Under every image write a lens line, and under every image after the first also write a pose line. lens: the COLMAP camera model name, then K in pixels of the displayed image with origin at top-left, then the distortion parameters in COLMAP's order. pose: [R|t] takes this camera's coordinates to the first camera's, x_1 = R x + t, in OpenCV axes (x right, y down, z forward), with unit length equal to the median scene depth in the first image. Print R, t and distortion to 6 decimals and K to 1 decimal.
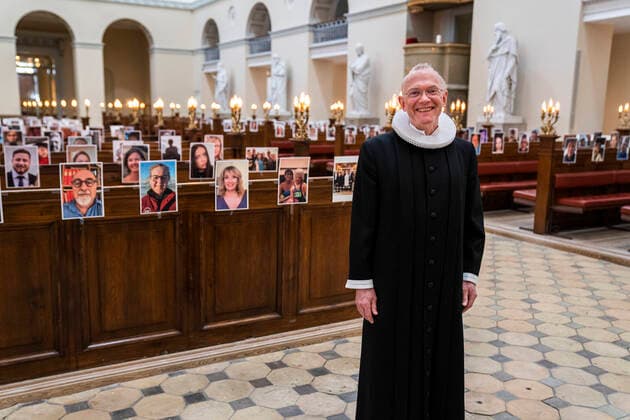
lens RADIAL K [[609.9, 0, 315.0], [0, 609.9, 210.0], [0, 0, 1]] dist [-0.008808, 0.100038]
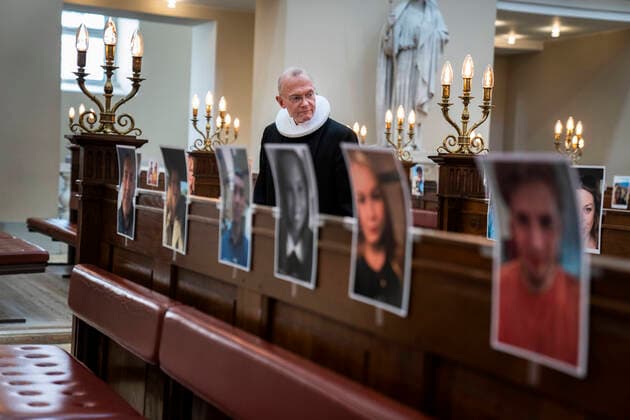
lens RADIAL K [[1132.5, 0, 315.0], [0, 1132.5, 210.0], [0, 0, 1]] dist [0.271288, 0.034908]
pose [[-0.115728, 0.014019, -0.993182, 1.542971], [-0.212652, 0.976367, 0.038561, -0.214552], [0.970251, 0.215665, -0.110012, 1.907841]]
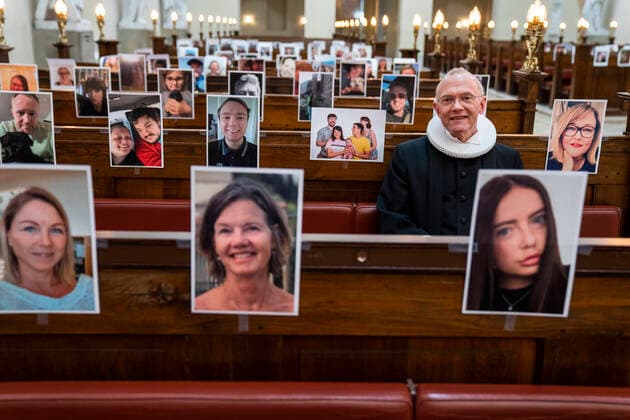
lens RADIAL K [[710.0, 0, 315.0], [0, 710.0, 210.0], [0, 0, 1]] dist [0.010972, 0.342791]
pose [[0.876788, 0.123408, -0.464772, -0.148471], [-0.085277, 0.991093, 0.102284, -0.132902], [0.473255, -0.050047, 0.879502, 0.828167]]
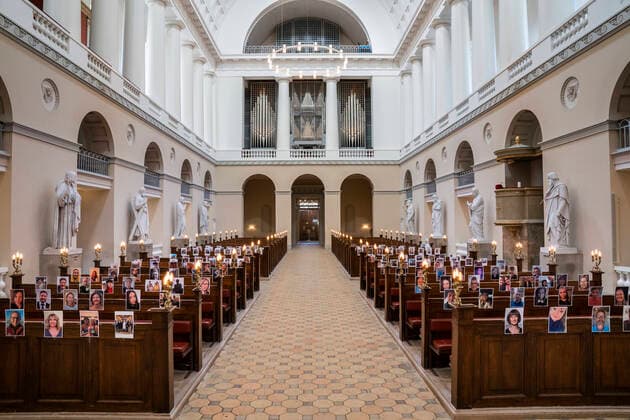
lens RADIAL K [[436.7, 0, 315.0], [0, 436.7, 210.0], [0, 0, 1]] dist [-0.137338, 0.104691]
pose [[0.872763, -0.031222, -0.487145, 1.008907], [-0.063299, 0.982288, -0.176363, -0.174831], [0.484023, 0.184759, 0.855328, 0.184534]]
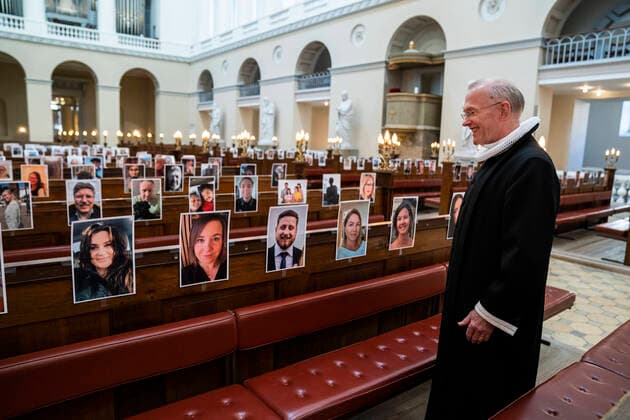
lens RADIAL K [[436.7, 0, 315.0], [0, 436.7, 210.0], [0, 0, 1]] dist [-0.137338, 0.104691]
pose [[0.990040, 0.003380, 0.140749, -0.513467], [-0.002698, 0.999984, -0.005034, -0.096854], [-0.140763, 0.004604, 0.990033, 0.552044]]
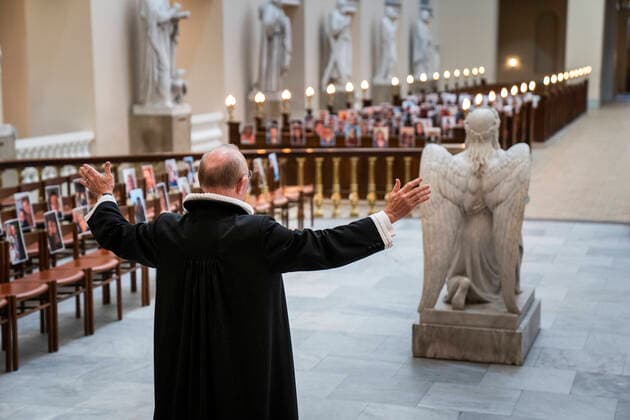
lens RADIAL K [[1211.4, 0, 315.0], [0, 1211.4, 210.0], [0, 0, 1]] dist [0.339427, 0.055357]
pose [[0.692530, 0.079293, -0.717018, 2.824942], [-0.105884, 0.994349, 0.007694, 0.212287], [0.713576, 0.070593, 0.697012, -2.304523]]
